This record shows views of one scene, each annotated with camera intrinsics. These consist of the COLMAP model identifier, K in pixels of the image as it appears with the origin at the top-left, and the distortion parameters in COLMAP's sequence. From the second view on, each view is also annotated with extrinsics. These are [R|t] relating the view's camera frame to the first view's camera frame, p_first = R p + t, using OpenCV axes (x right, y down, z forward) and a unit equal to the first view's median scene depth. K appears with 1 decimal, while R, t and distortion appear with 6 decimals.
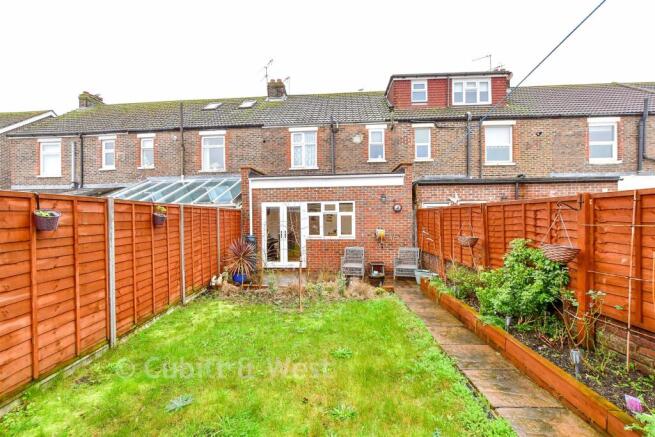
lens RADIAL K [[291.7, 0, 324.3], [0, 291.7, 216.0], [0, 0, 1]] dist [-0.001547, -0.000111]
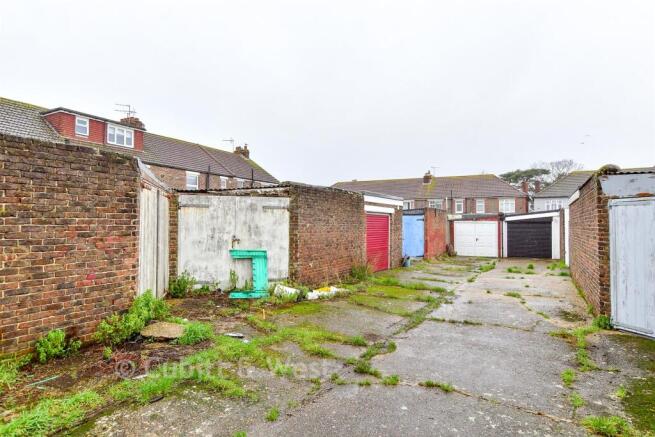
lens RADIAL K [[396.2, 0, 326.5], [0, 396.2, 218.4], [0, 0, 1]] dist [-0.003070, -0.000175]
pose [[0.438786, 0.022053, 0.898321, -0.736227], [-0.007077, 0.999753, -0.021086, -0.006275], [-0.898564, 0.002895, 0.438833, -0.688519]]
